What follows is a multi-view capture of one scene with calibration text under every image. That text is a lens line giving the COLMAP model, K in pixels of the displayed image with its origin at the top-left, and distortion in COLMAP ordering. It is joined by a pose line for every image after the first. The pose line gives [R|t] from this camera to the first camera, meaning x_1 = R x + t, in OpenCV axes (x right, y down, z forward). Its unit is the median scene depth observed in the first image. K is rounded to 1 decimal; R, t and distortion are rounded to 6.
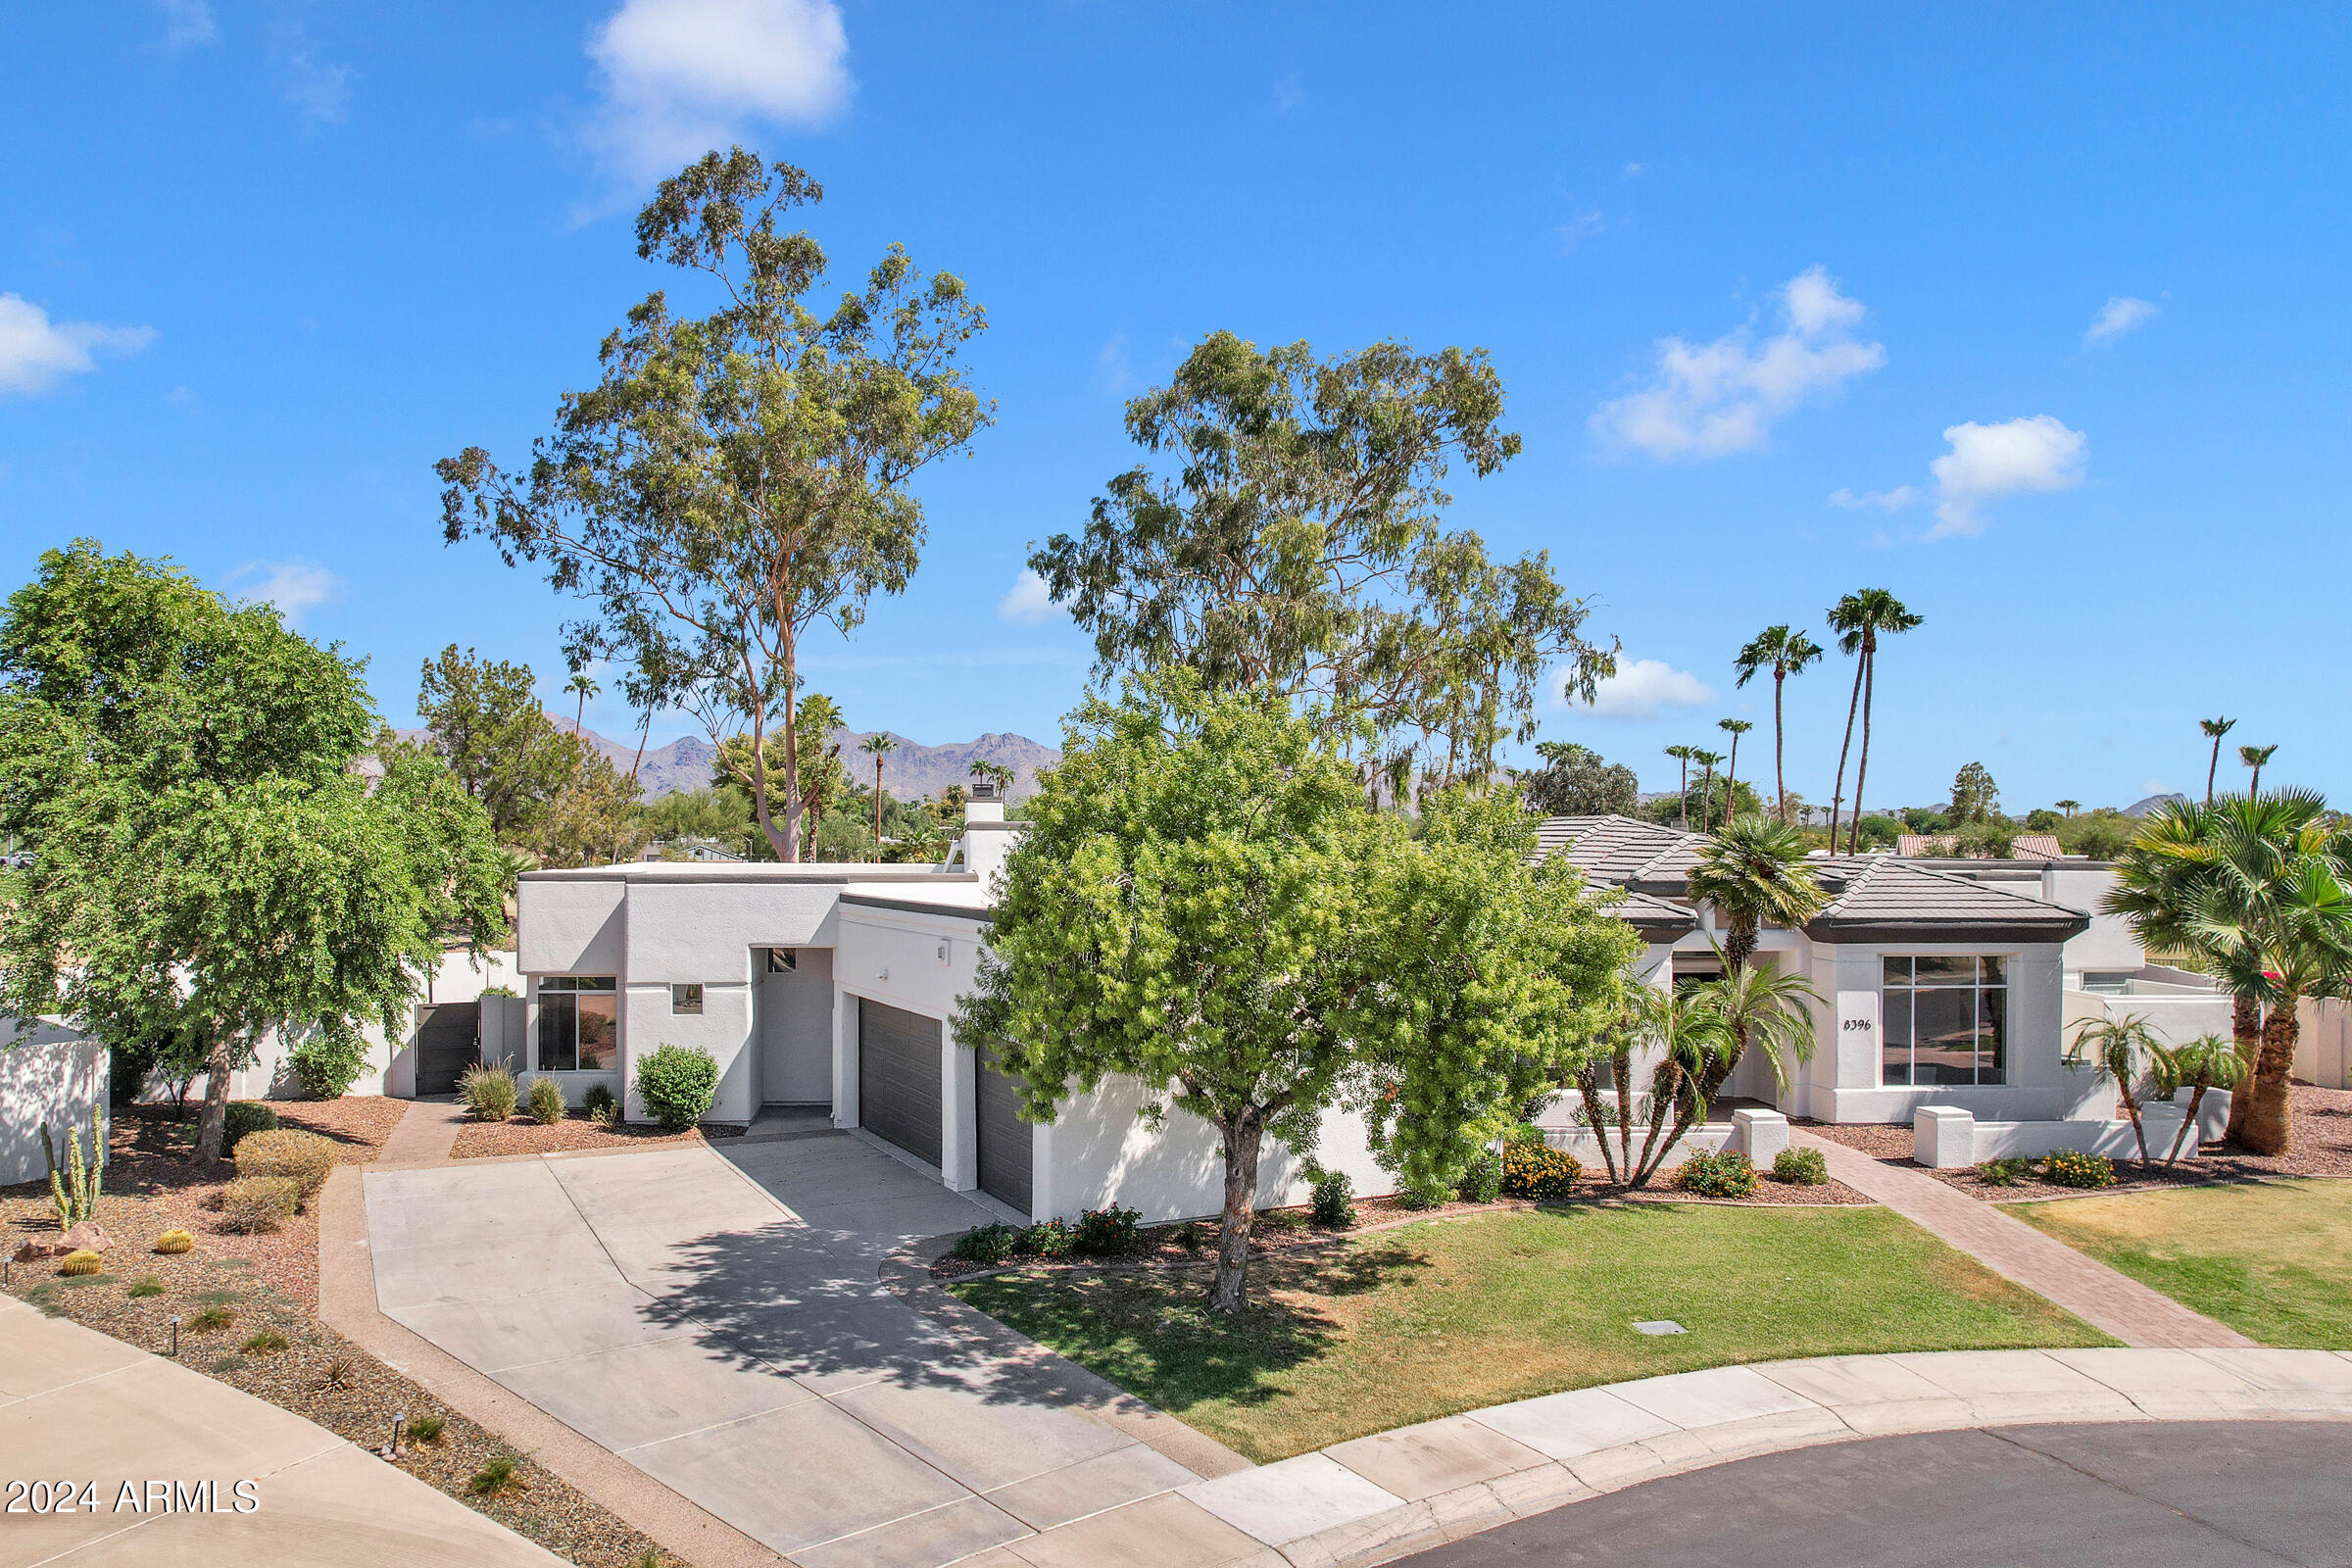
lens RADIAL K [[1590.6, 0, 1024.5], [0, 1590.6, 843.5], [0, 0, 1]] dist [-0.059431, 0.047088]
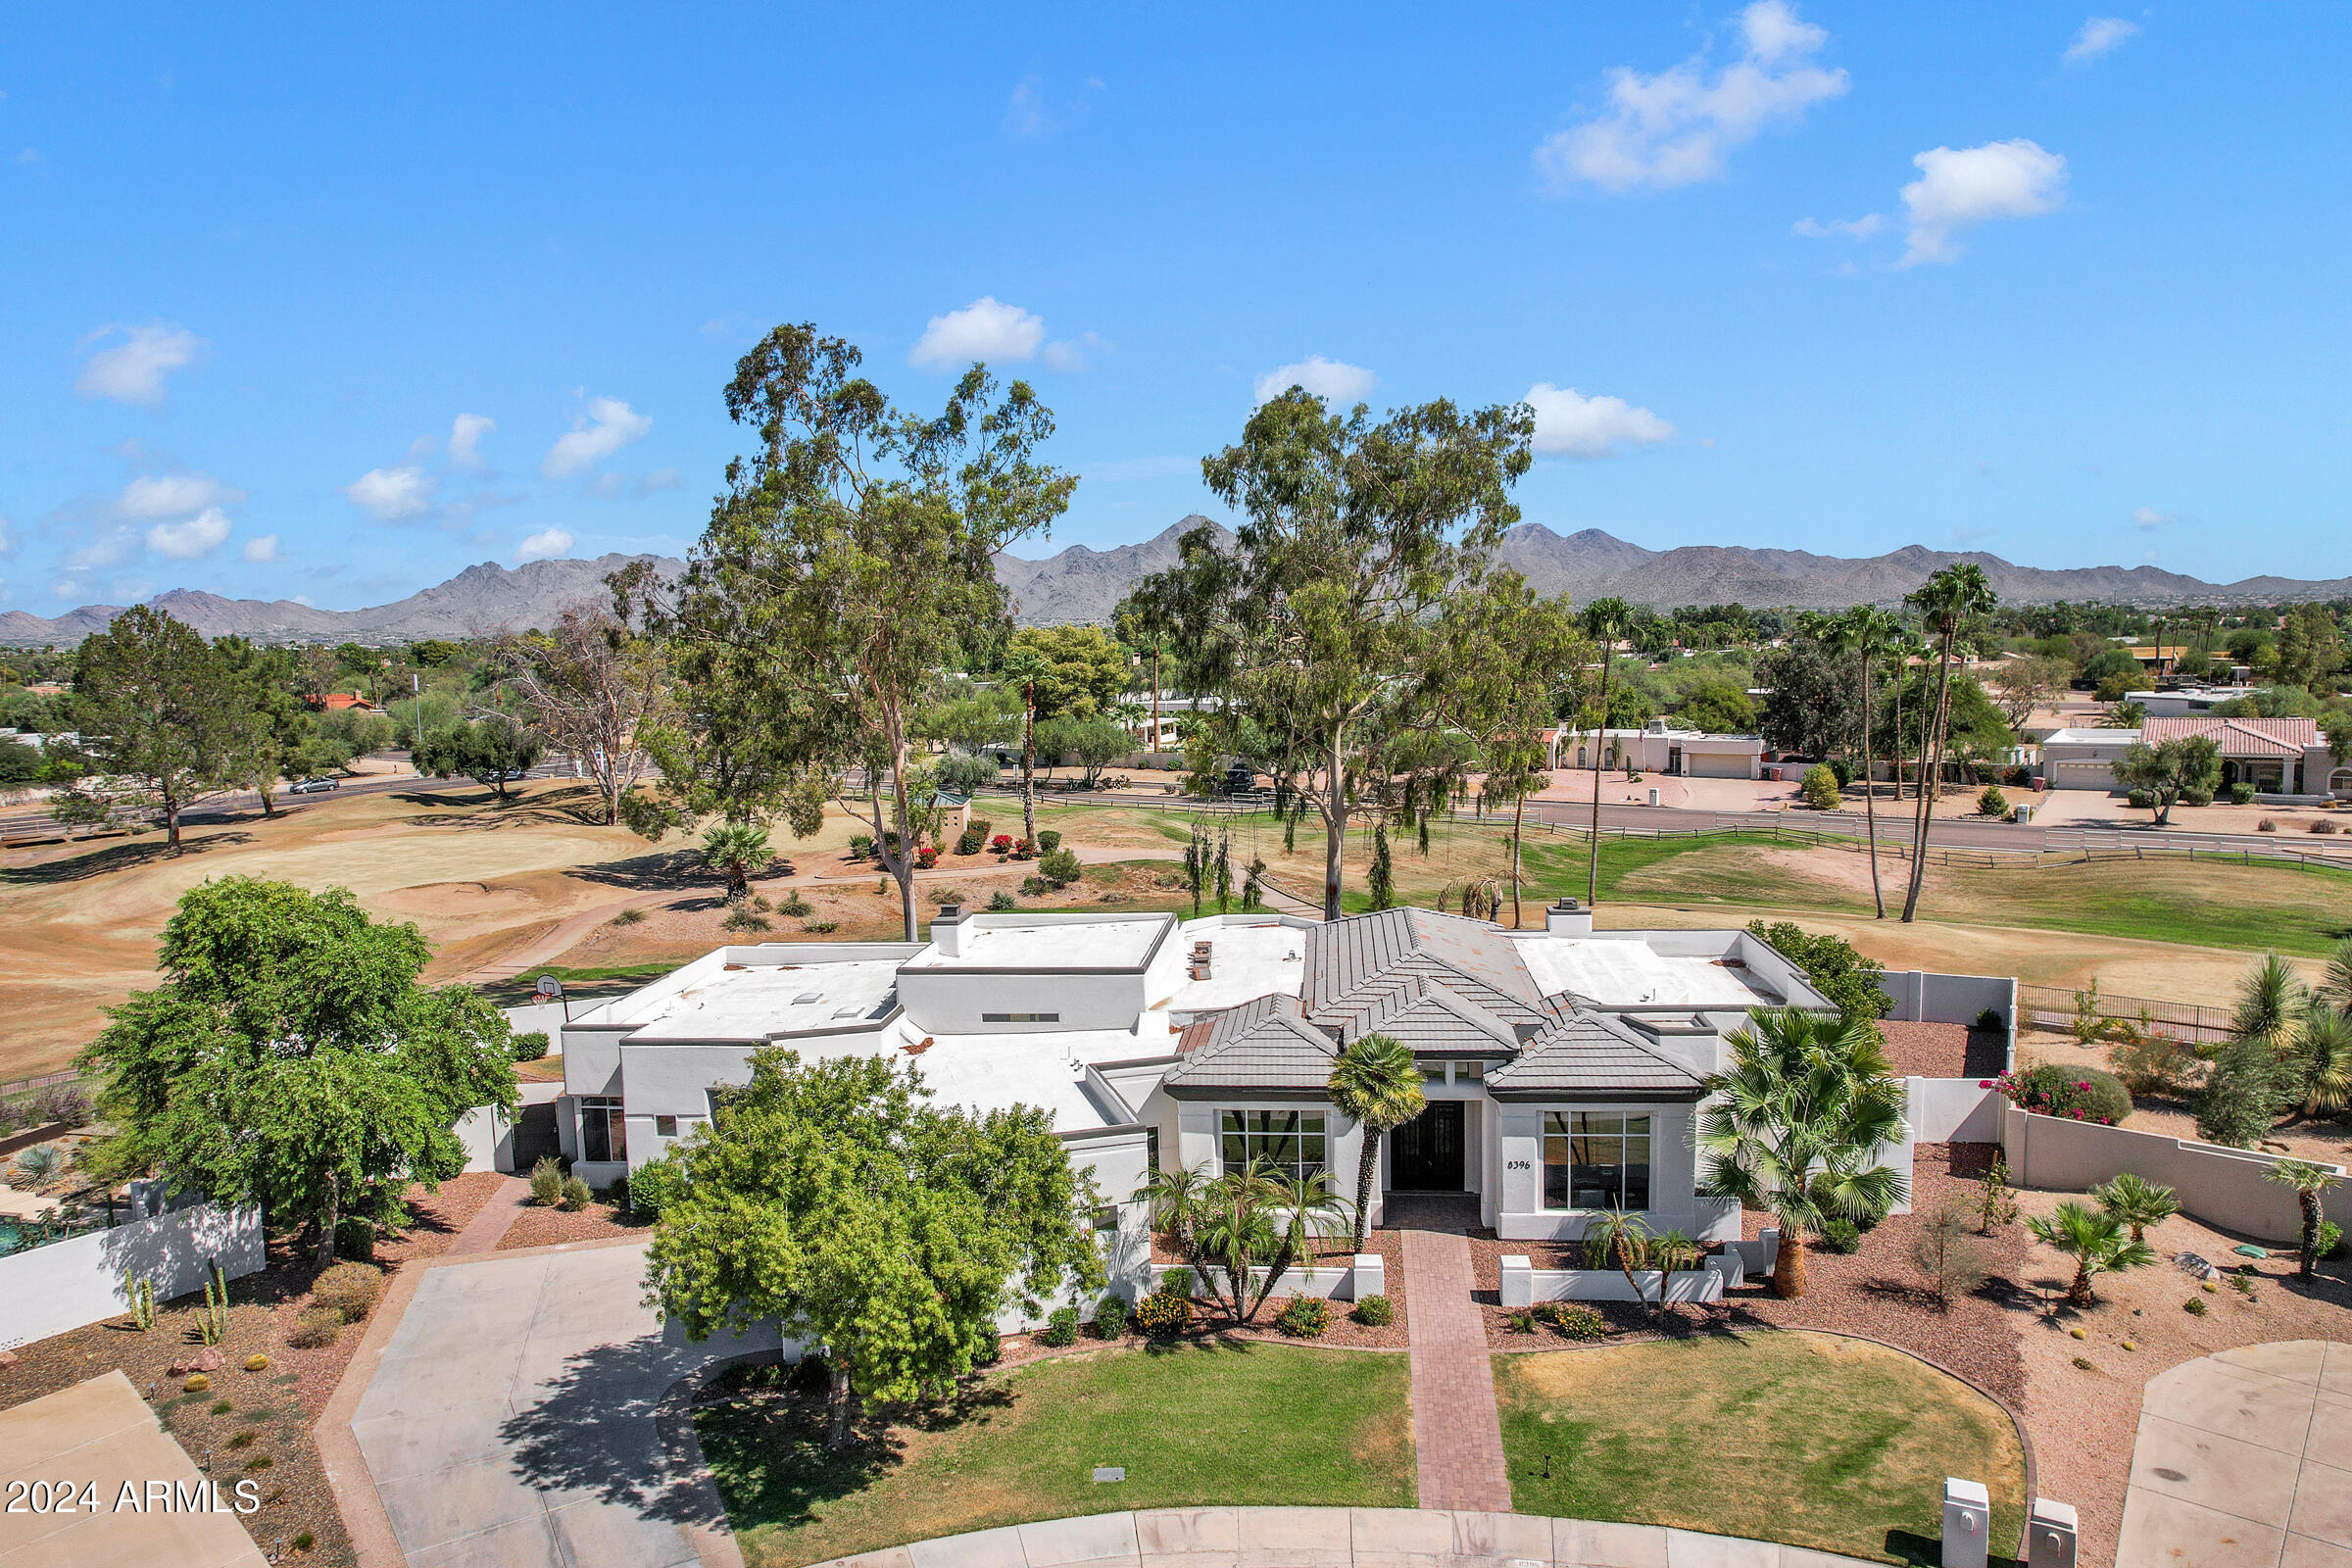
lens RADIAL K [[1559.1, 0, 1174.4], [0, 1559.1, 819.2], [0, 0, 1]] dist [-0.078417, 0.075492]
pose [[0.986631, -0.009720, -0.162683, 0.434785], [0.029552, 0.992341, 0.119940, -0.305532], [0.160271, -0.123144, 0.979361, -0.232431]]
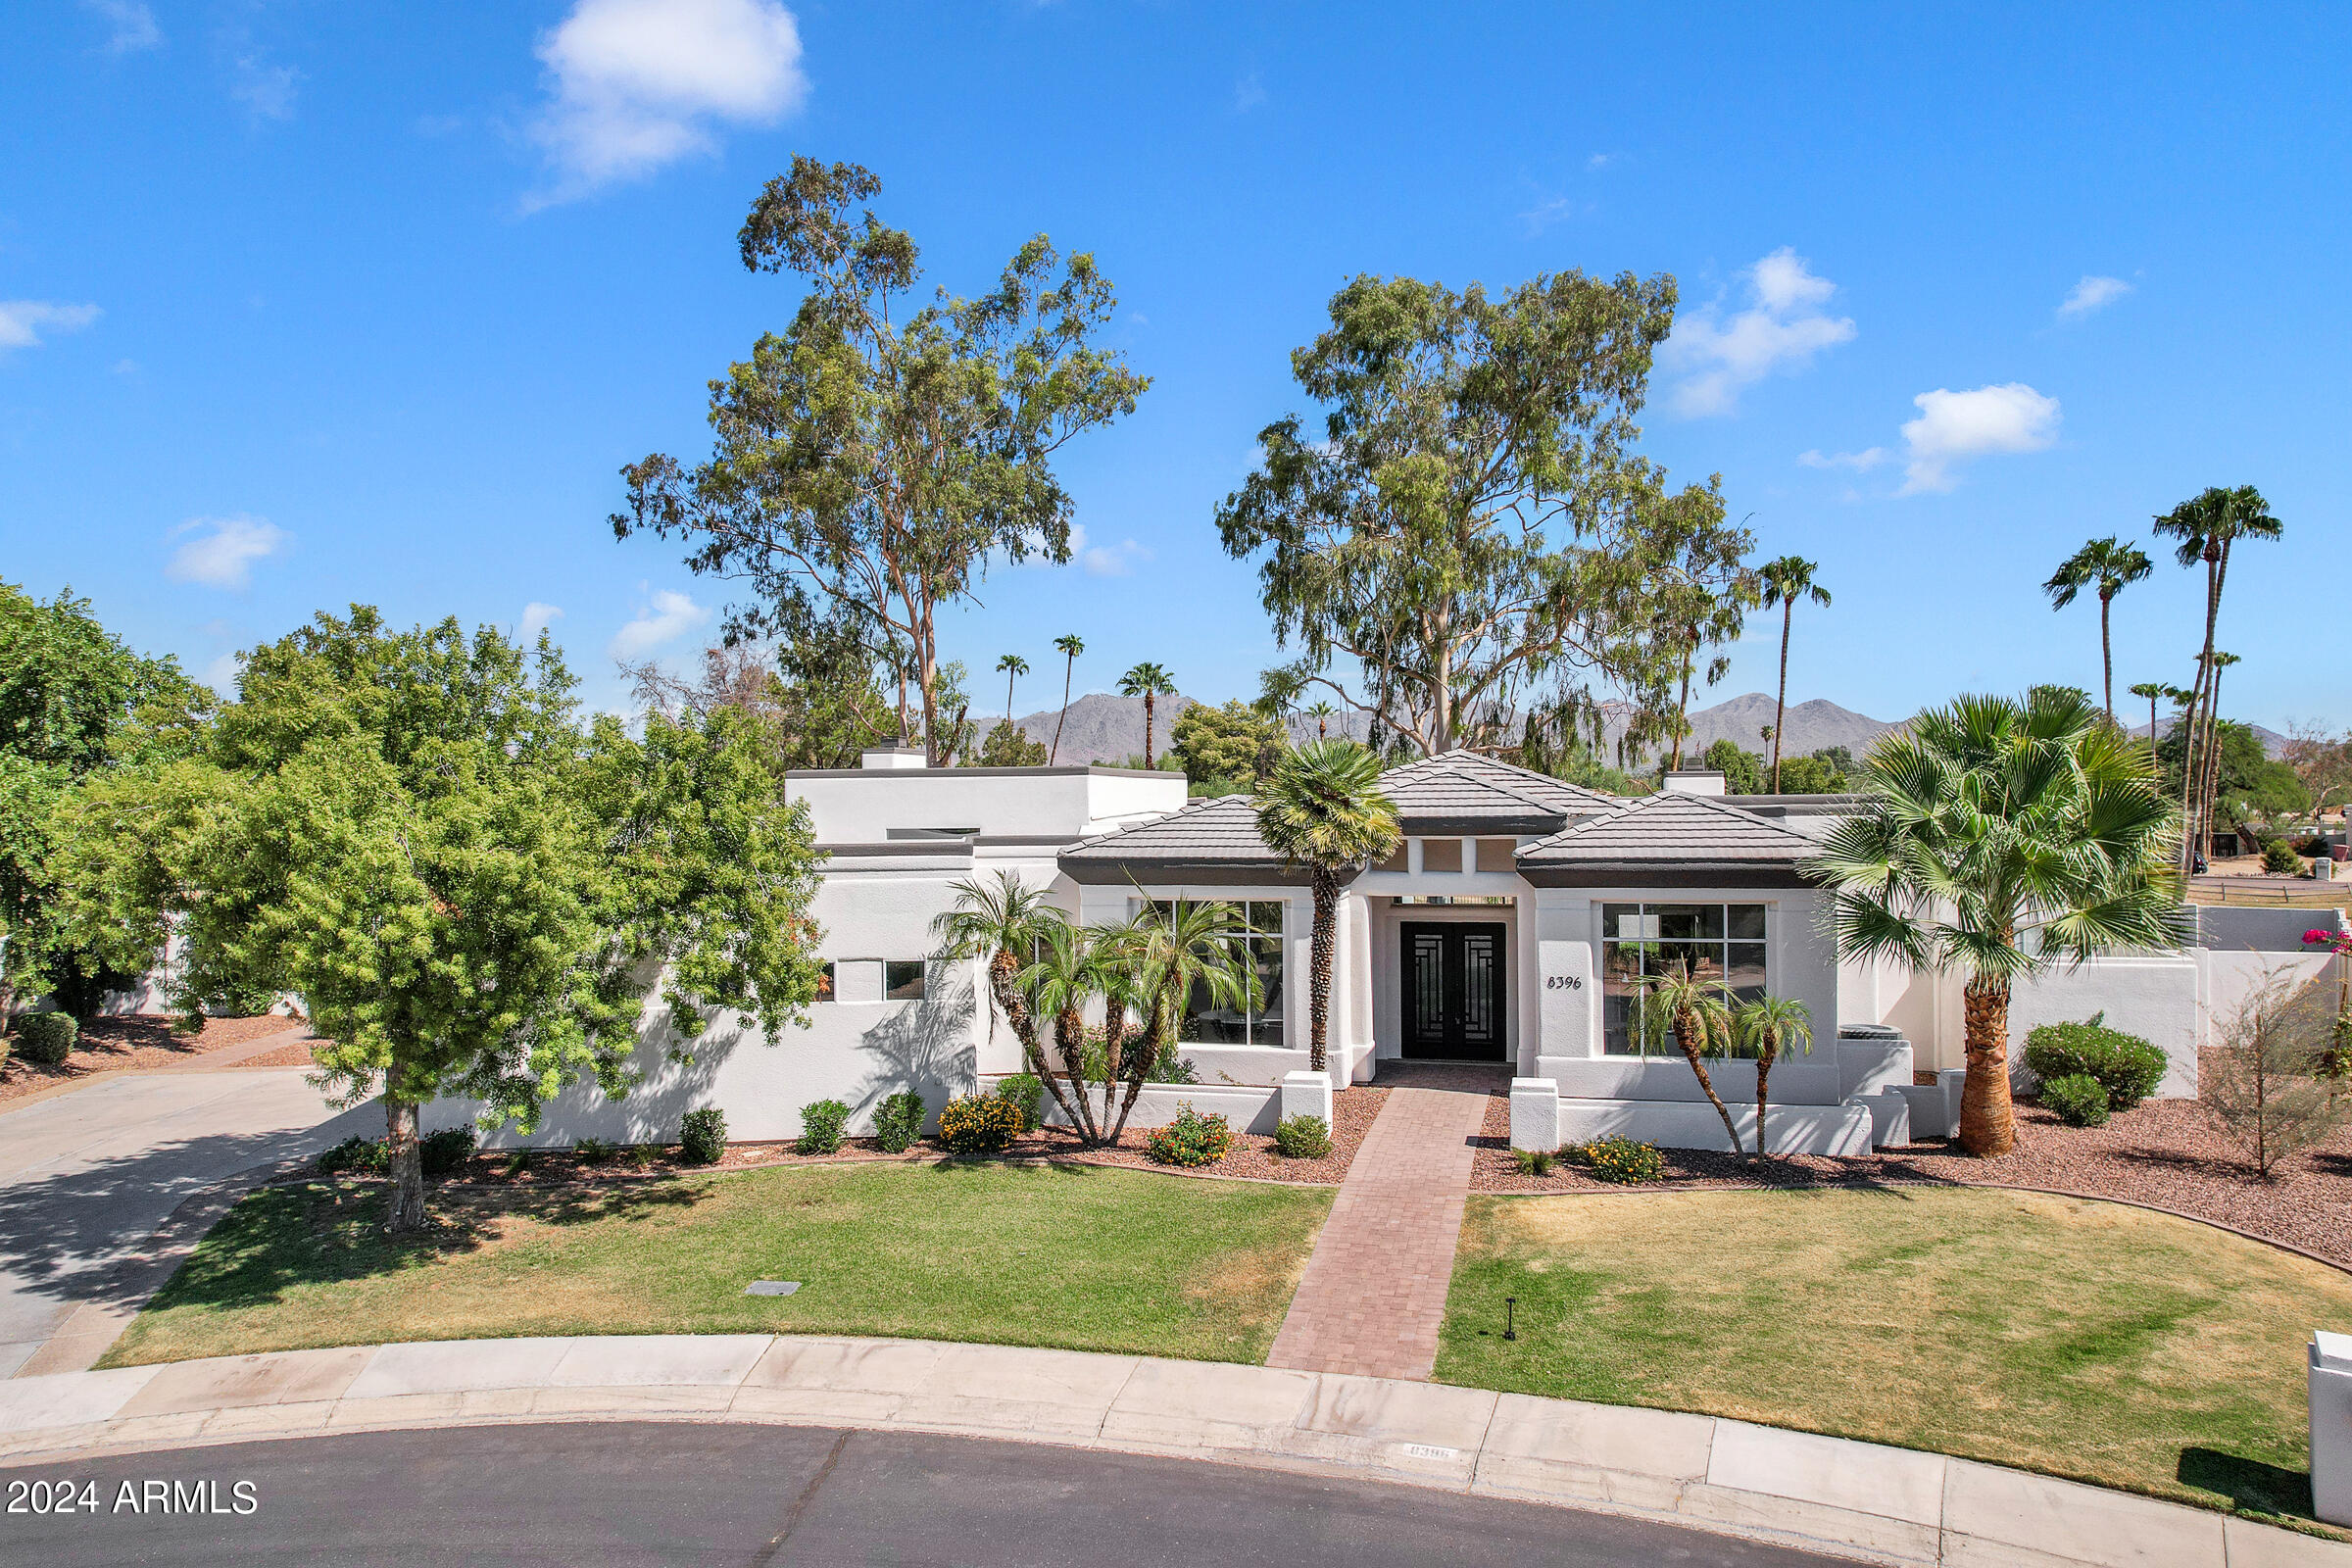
lens RADIAL K [[1508.4, 0, 1182.9], [0, 1508.4, 827.1], [0, 0, 1]] dist [-0.068800, 0.068017]
pose [[0.954192, -0.007649, -0.299099, 0.544668], [0.010727, 0.999905, 0.008653, 0.019564], [0.299004, -0.011465, 0.954183, 0.143749]]
